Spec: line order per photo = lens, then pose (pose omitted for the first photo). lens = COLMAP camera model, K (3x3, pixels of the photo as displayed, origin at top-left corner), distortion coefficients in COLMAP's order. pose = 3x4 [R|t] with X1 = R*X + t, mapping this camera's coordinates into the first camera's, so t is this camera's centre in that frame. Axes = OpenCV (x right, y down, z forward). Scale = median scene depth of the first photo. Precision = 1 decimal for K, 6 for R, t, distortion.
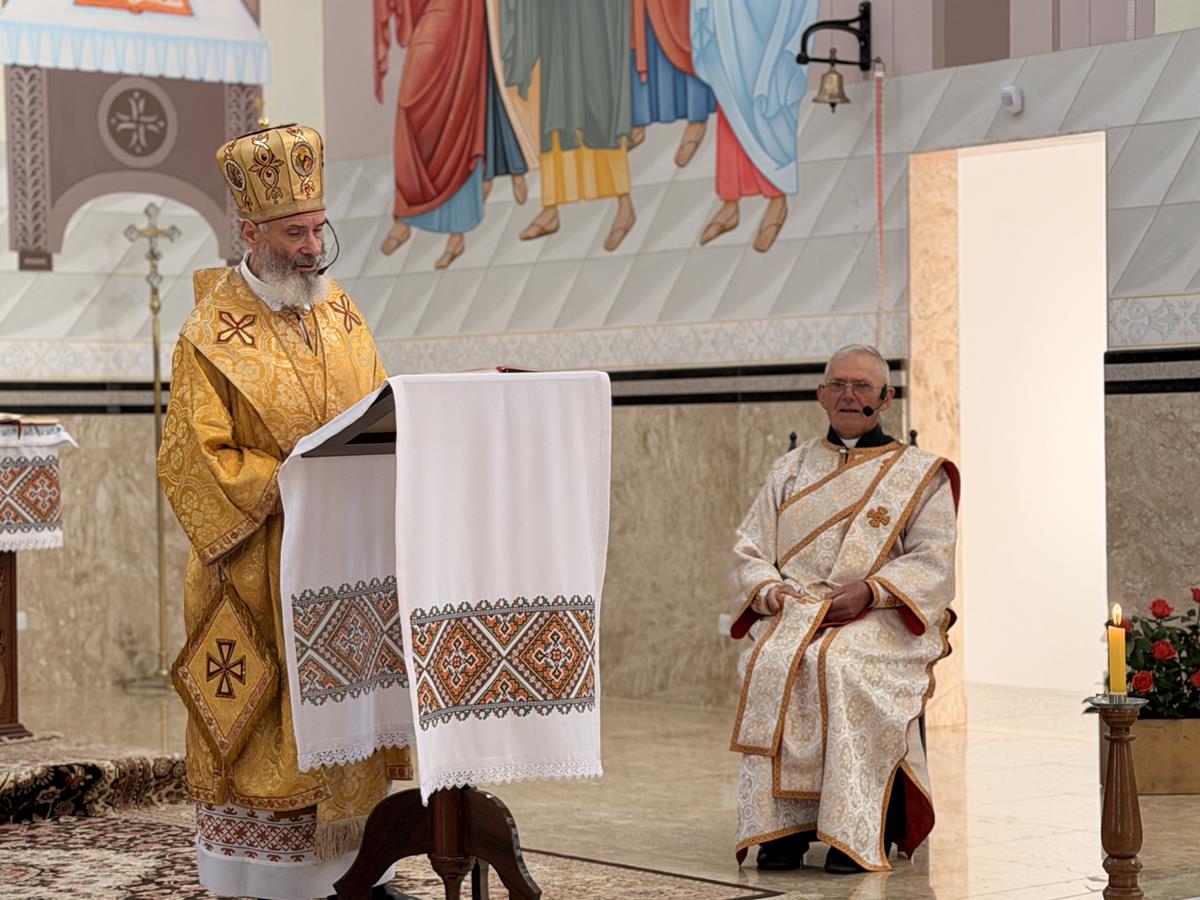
lens RADIAL K [[2843.2, 0, 600.0], [0, 2843.2, 450.0], [0, 0, 1]] dist [0.078961, 0.744459]
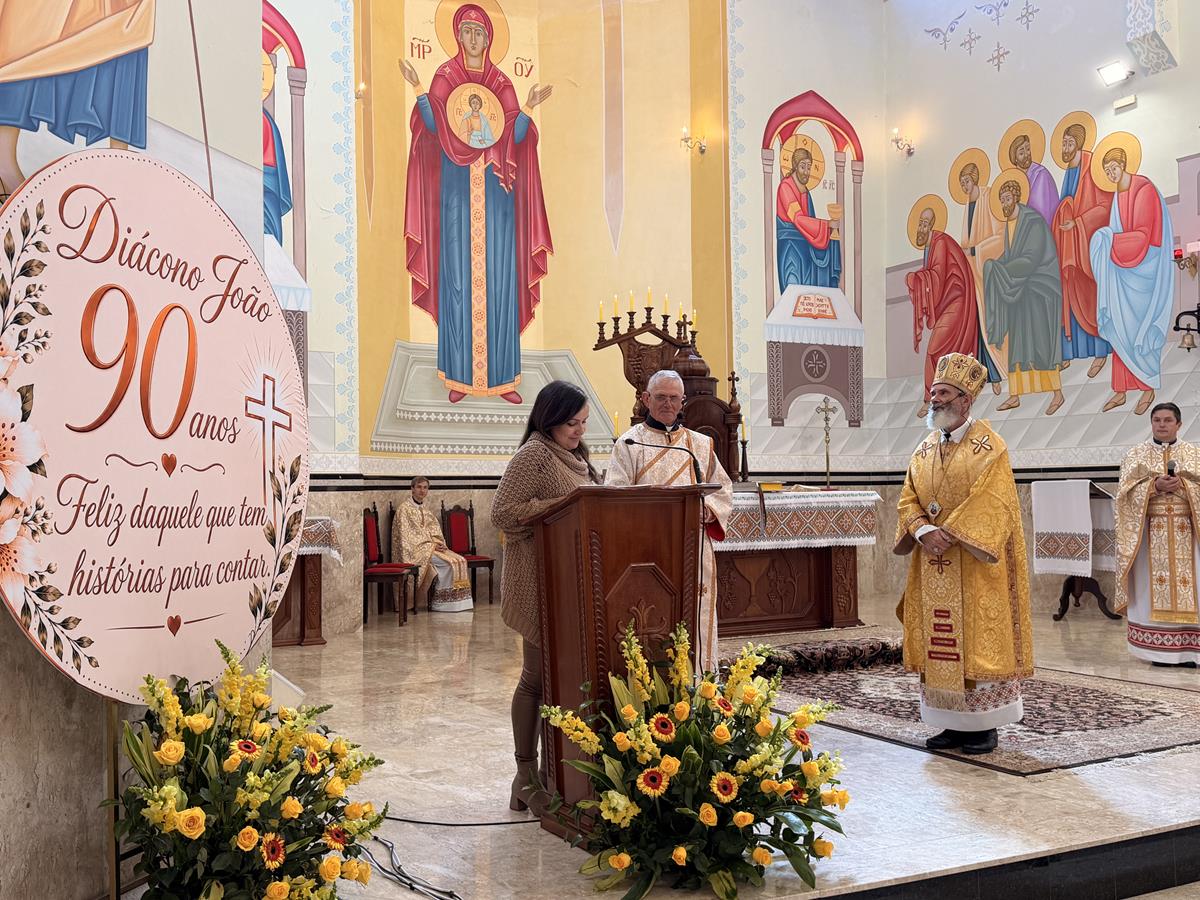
lens RADIAL K [[1148.7, 0, 600.0], [0, 1148.7, 450.0], [0, 0, 1]] dist [0.204740, -0.407576]
pose [[0.986338, -0.003902, -0.164689, -0.189953], [-0.002651, 0.999214, -0.039556, -0.003551], [0.164714, 0.039452, 0.985552, 0.015076]]
